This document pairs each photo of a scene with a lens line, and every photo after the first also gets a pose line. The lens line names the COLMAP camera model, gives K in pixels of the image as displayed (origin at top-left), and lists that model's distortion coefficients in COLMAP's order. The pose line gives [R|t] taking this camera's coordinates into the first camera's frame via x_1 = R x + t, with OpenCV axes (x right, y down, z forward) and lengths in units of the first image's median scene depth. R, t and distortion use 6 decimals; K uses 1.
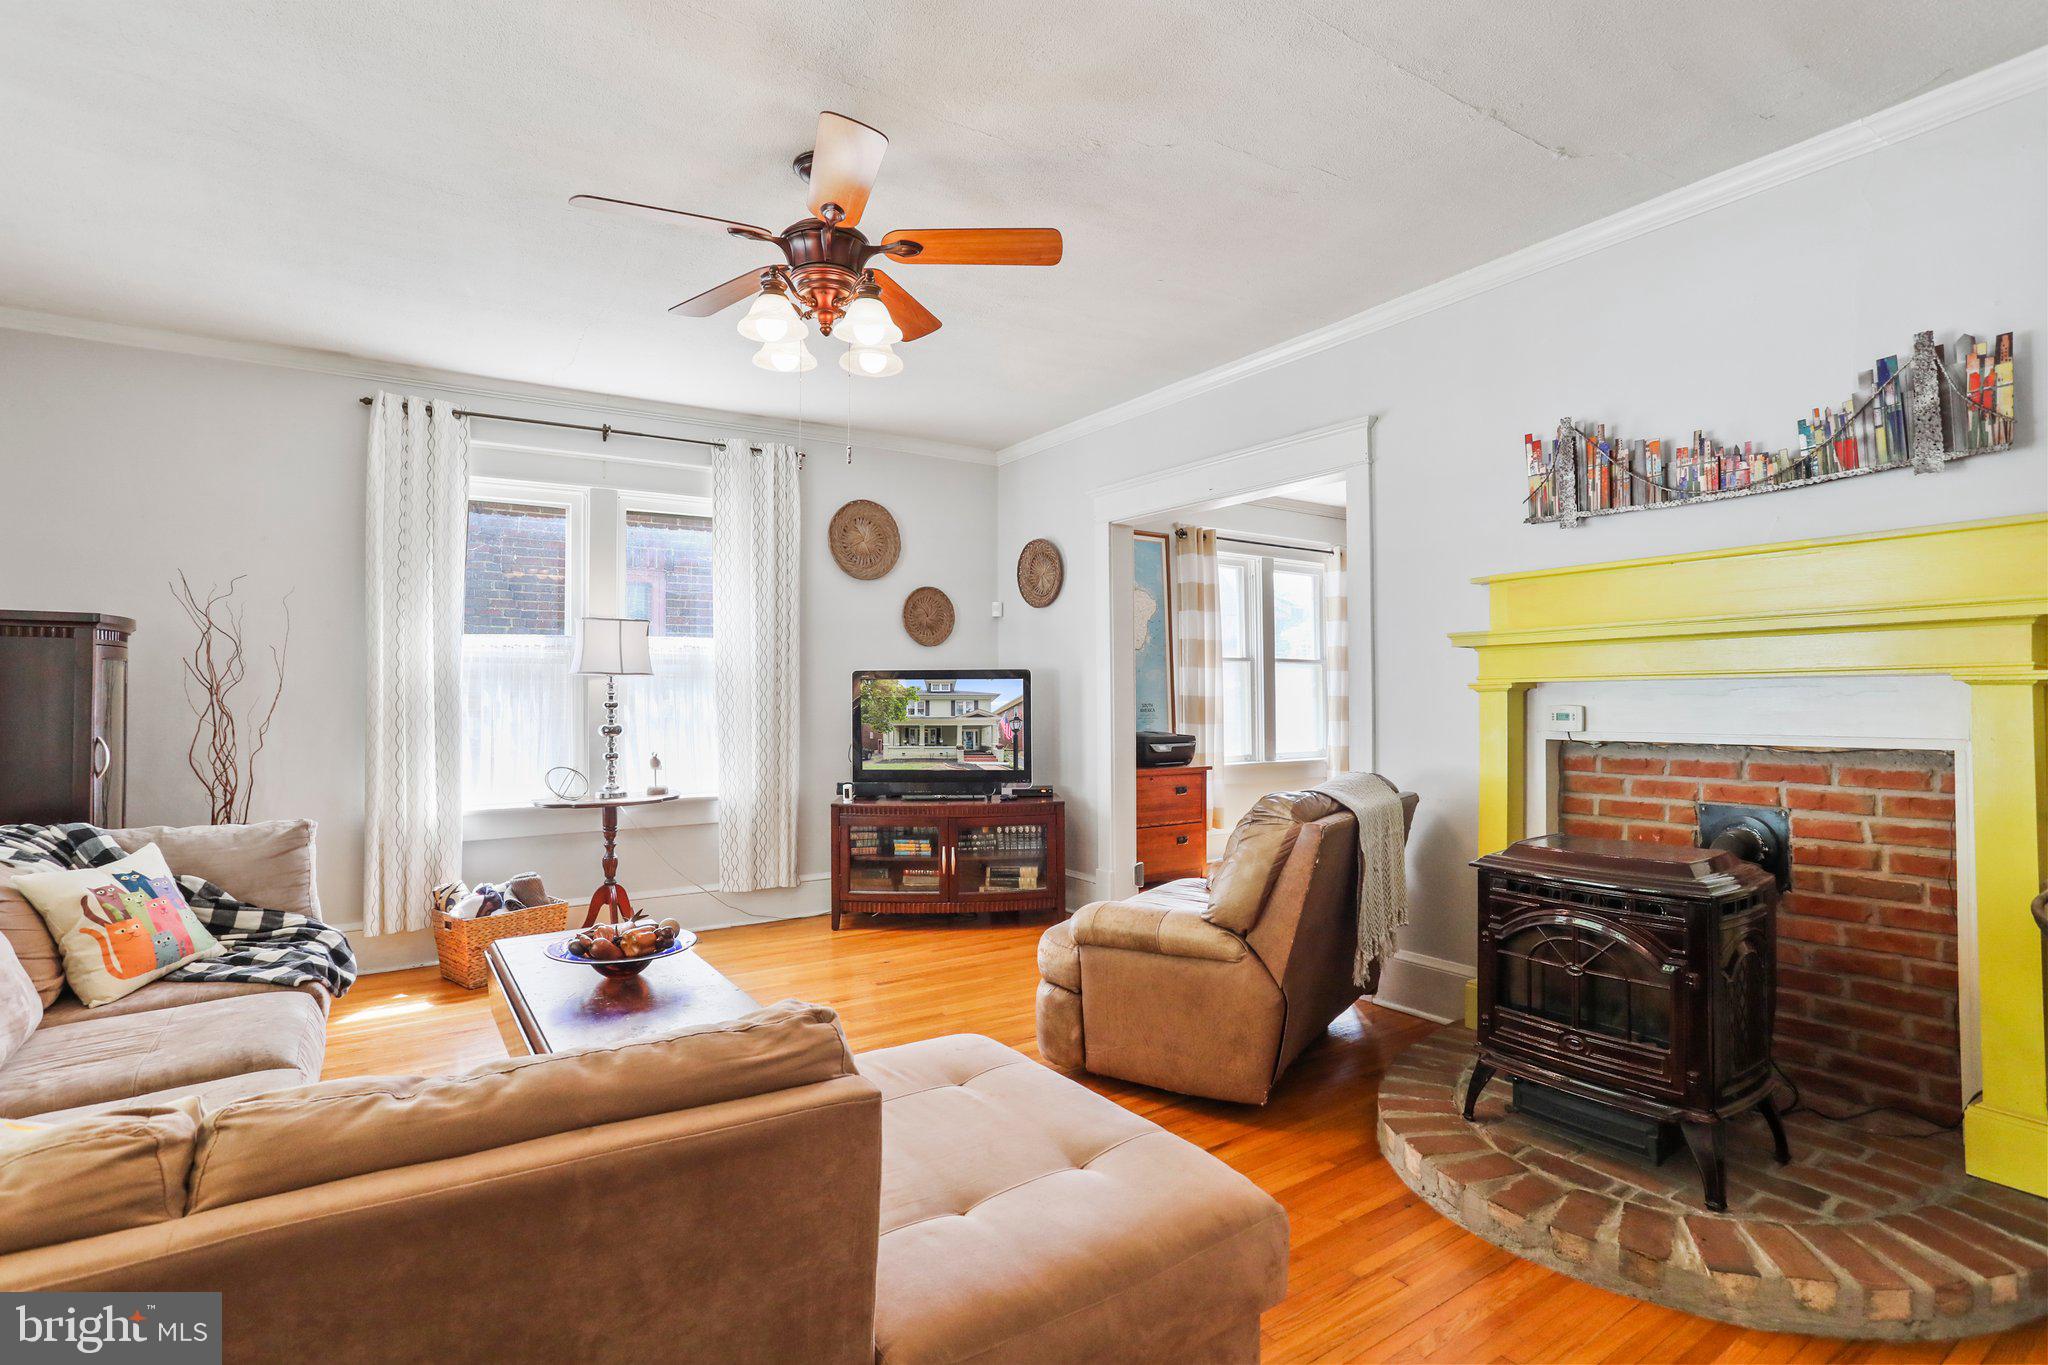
lens RADIAL K [[1001.5, 0, 1027.5], [0, 1001.5, 678.7], [0, 0, 1]] dist [-0.029279, 0.011108]
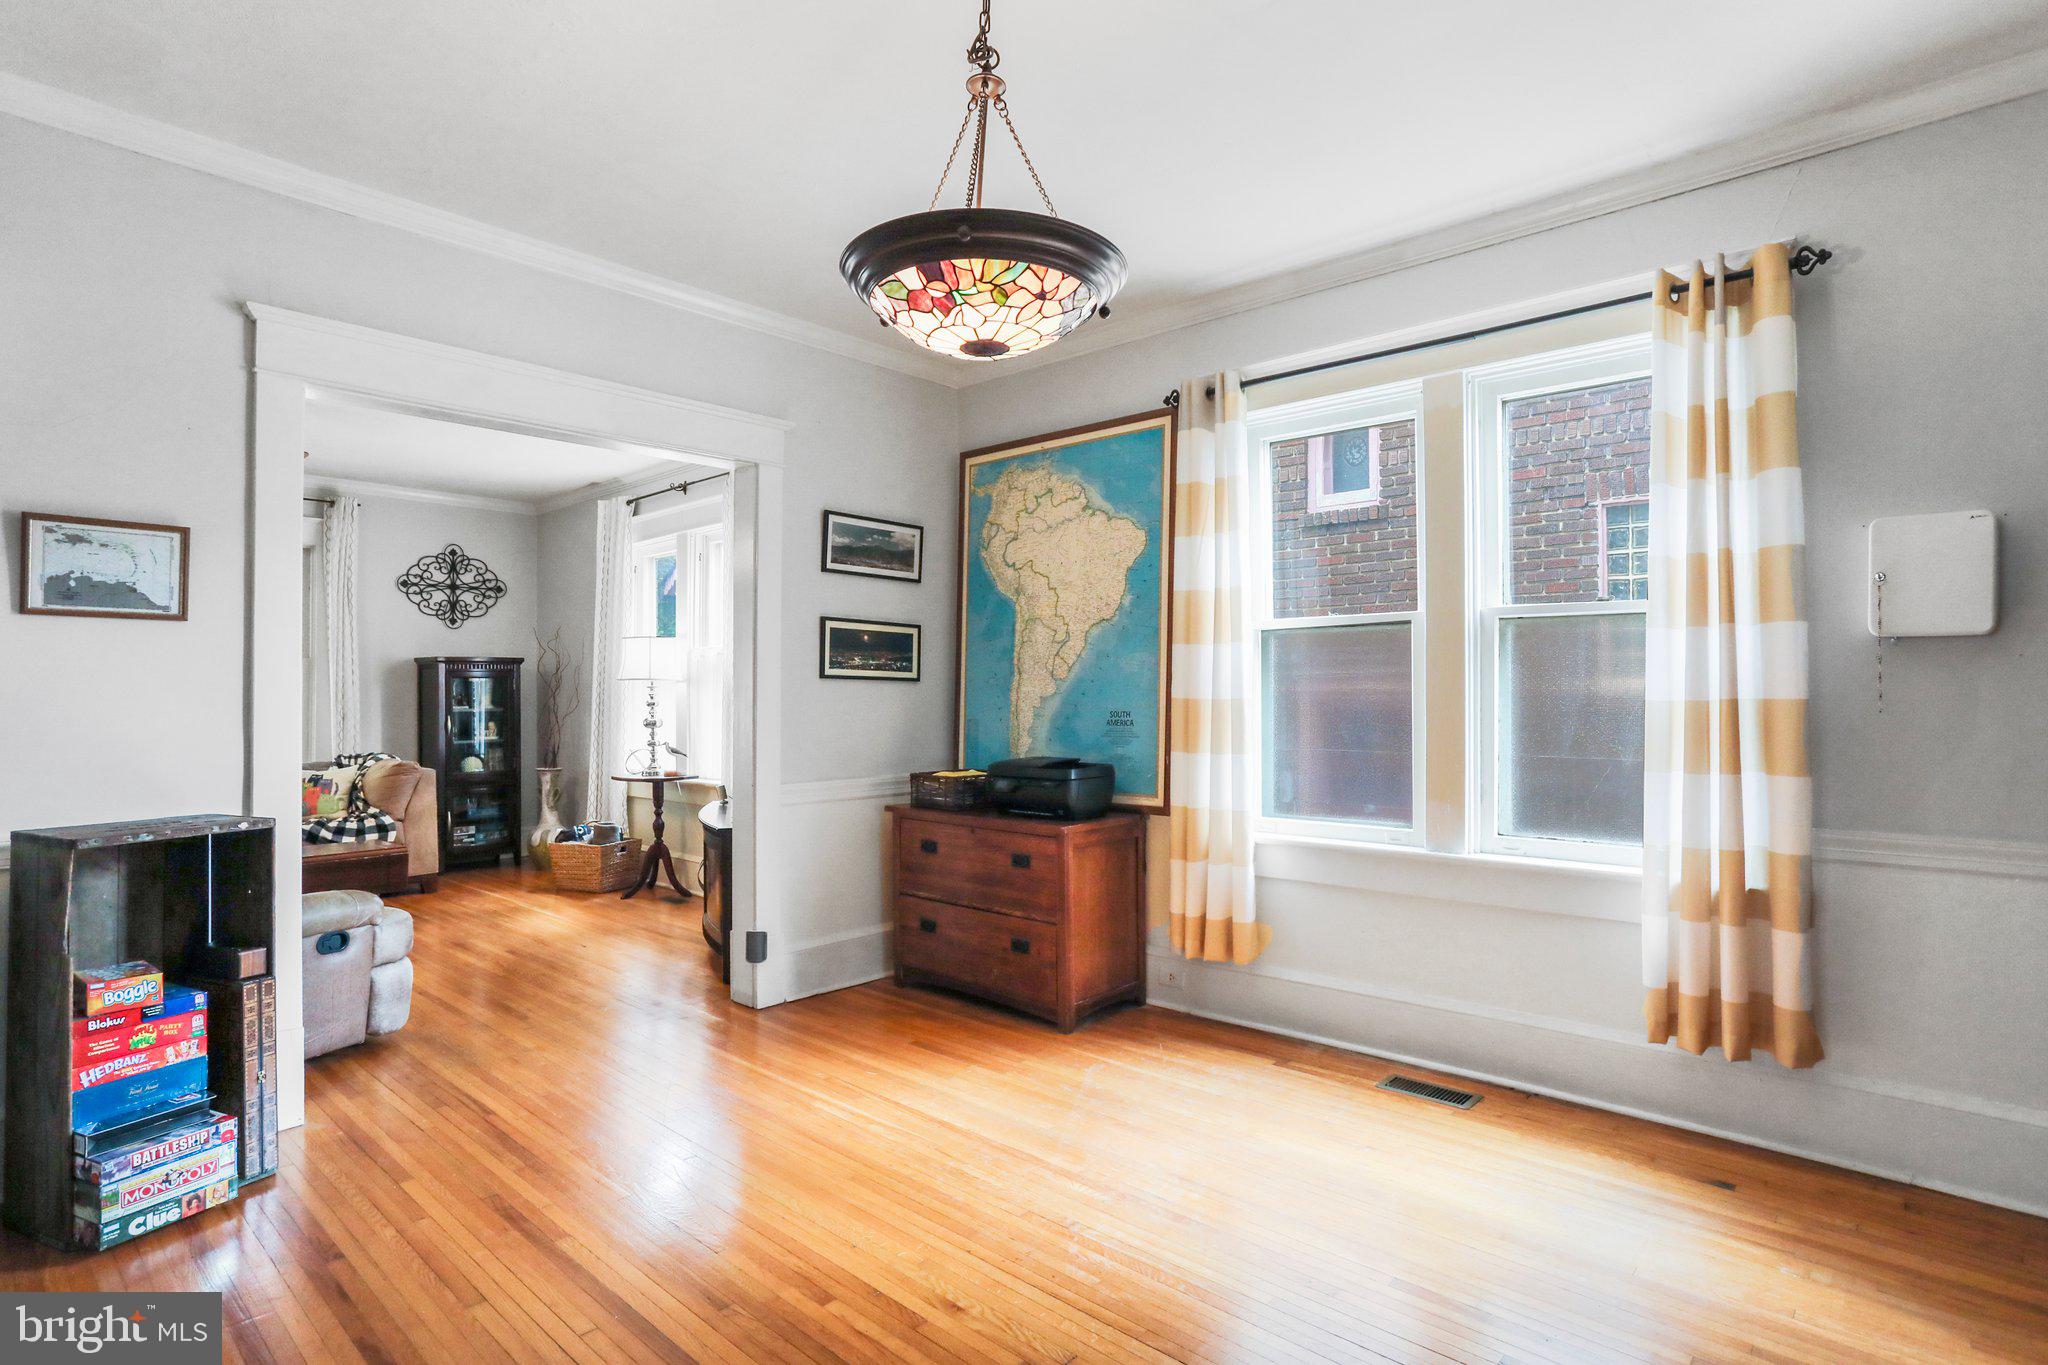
lens RADIAL K [[1058.3, 0, 1023.9], [0, 1058.3, 688.9], [0, 0, 1]] dist [-0.027172, 0.001807]
pose [[0.232216, 0.003150, -0.972659, 1.018353], [0.022638, 0.999706, 0.008642, 0.006508], [0.972401, -0.024026, 0.232077, 1.146944]]
